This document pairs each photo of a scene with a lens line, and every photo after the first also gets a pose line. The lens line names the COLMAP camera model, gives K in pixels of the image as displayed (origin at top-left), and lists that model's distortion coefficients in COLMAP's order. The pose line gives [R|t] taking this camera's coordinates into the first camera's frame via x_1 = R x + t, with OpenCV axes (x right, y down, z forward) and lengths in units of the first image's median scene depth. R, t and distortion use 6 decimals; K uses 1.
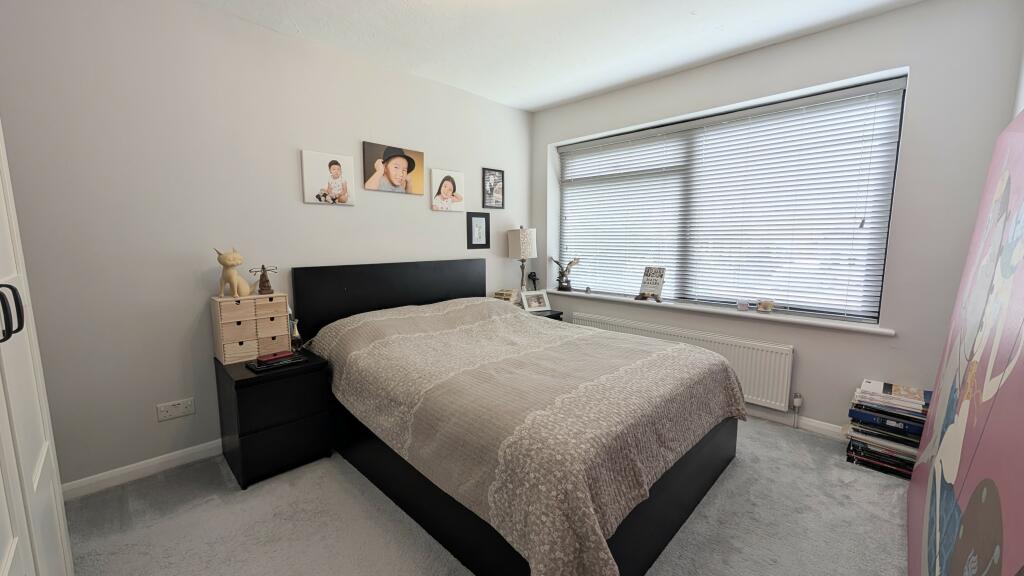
lens RADIAL K [[385.0, 0, 508.7], [0, 385.0, 287.6], [0, 0, 1]] dist [-0.000607, 0.000169]
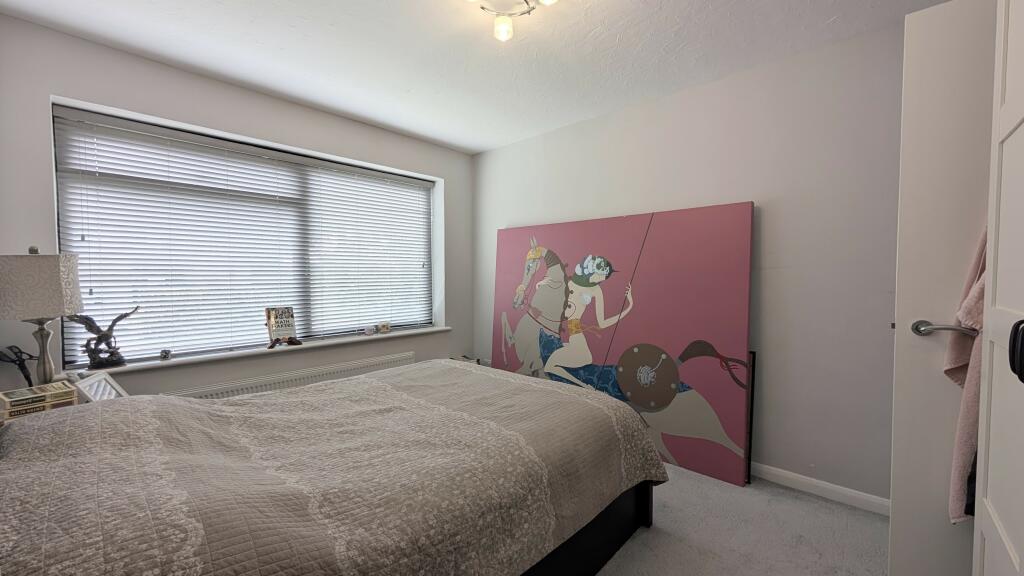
lens RADIAL K [[385.0, 0, 508.7], [0, 385.0, 287.6], [0, 0, 1]] dist [-0.000607, 0.000169]
pose [[-0.005546, -0.031977, 0.999473, -0.515196], [0.128809, 0.991139, 0.032425, -0.061282], [-0.991654, 0.128921, -0.001378, 0.505791]]
